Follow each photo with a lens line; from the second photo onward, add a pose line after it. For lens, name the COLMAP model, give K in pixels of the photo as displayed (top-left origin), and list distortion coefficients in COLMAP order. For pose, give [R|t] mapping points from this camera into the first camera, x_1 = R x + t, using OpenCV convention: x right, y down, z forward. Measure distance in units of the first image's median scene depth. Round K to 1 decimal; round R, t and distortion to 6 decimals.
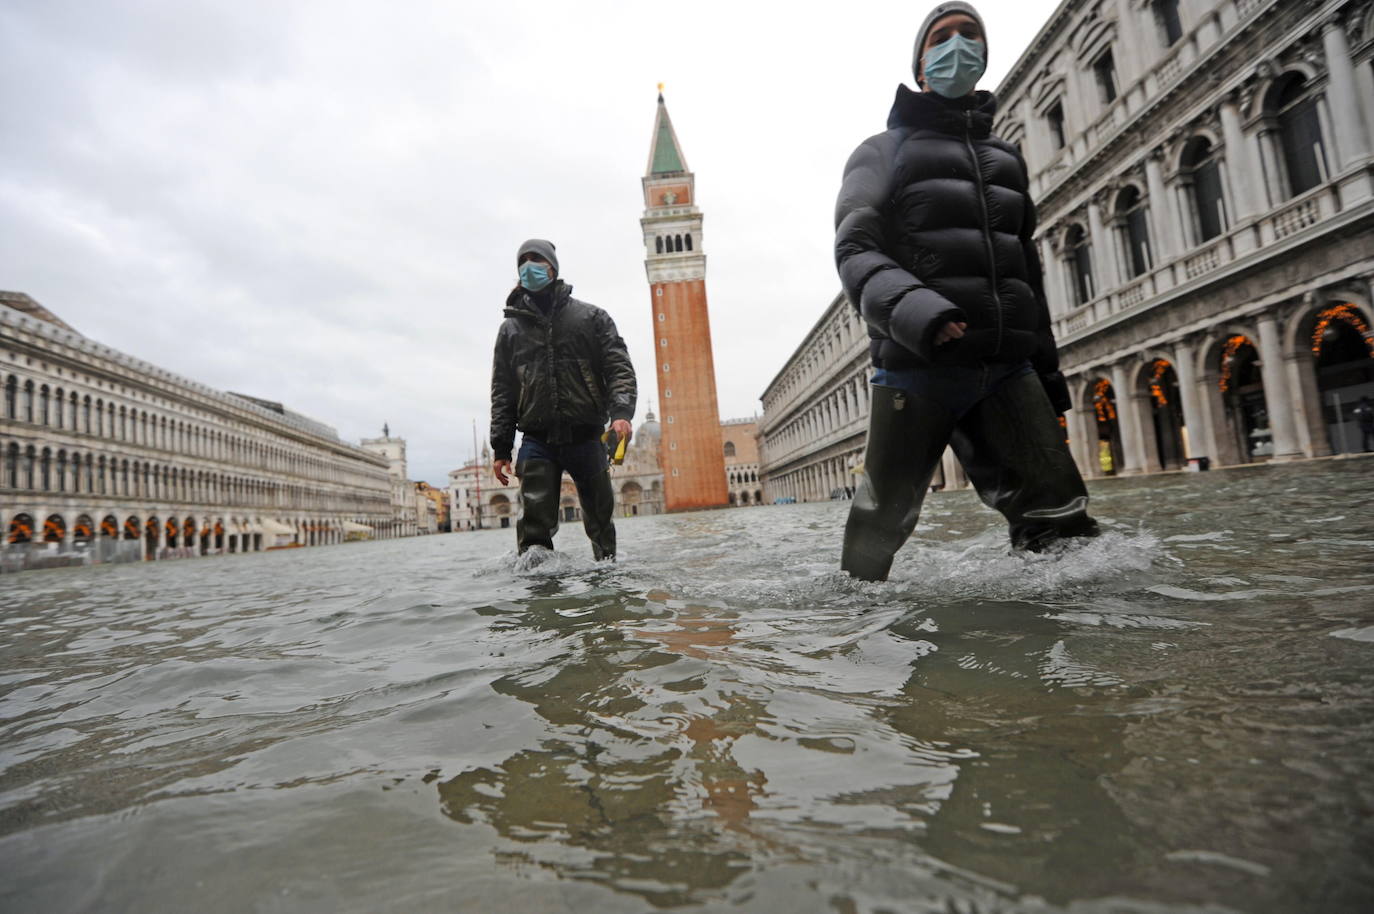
lens RADIAL K [[635.4, 0, 687.0], [0, 635.4, 457.0], [0, 0, 1]] dist [0.001426, -0.014302]
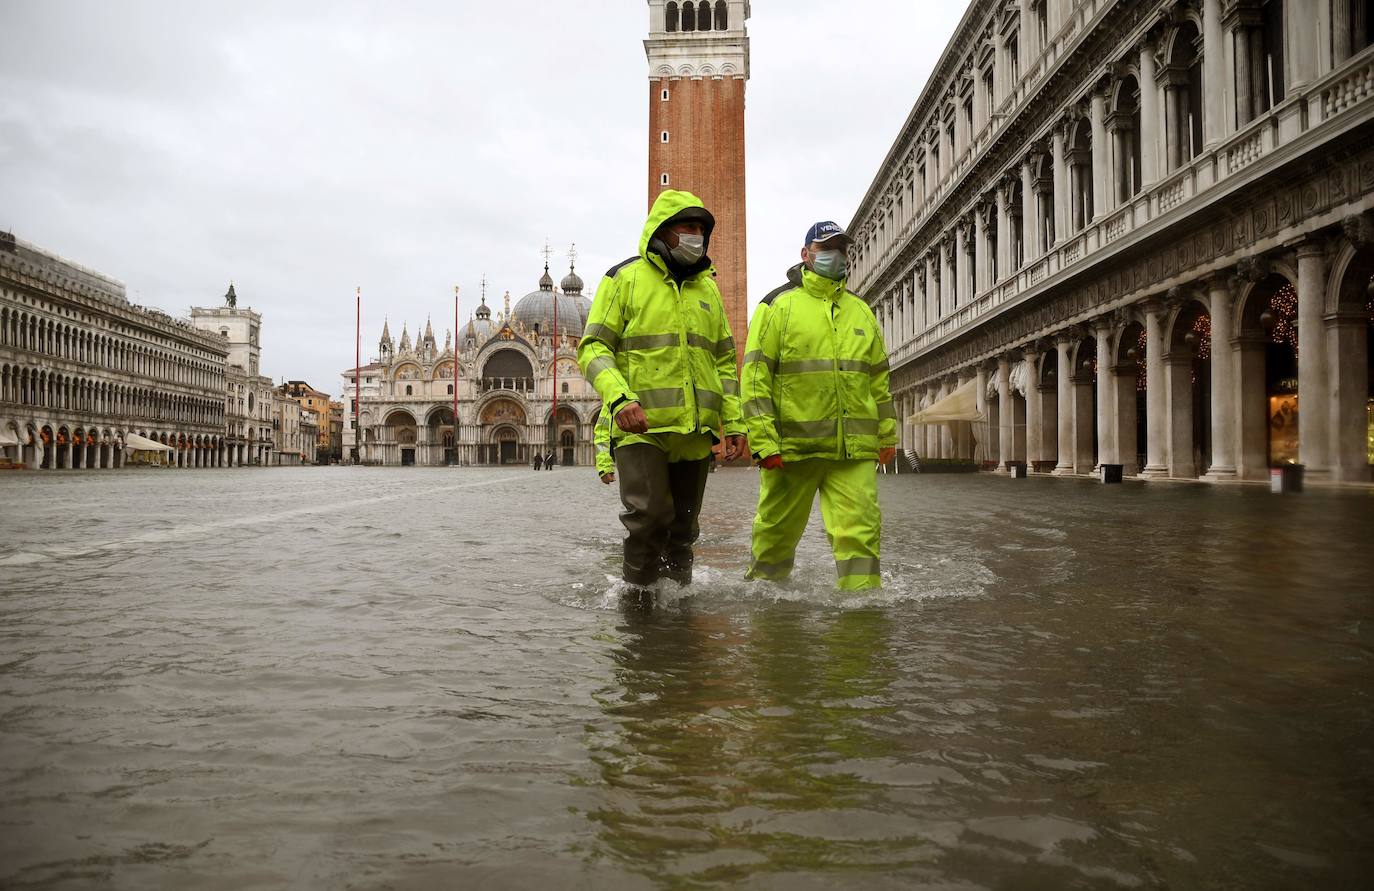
lens RADIAL K [[975.6, 0, 687.0], [0, 975.6, 445.5], [0, 0, 1]] dist [-0.120730, 0.071029]
pose [[0.994729, 0.085757, -0.056218, 0.057999], [-0.081601, 0.994027, 0.072466, 0.000094], [0.062097, -0.067497, 0.995785, 0.086304]]
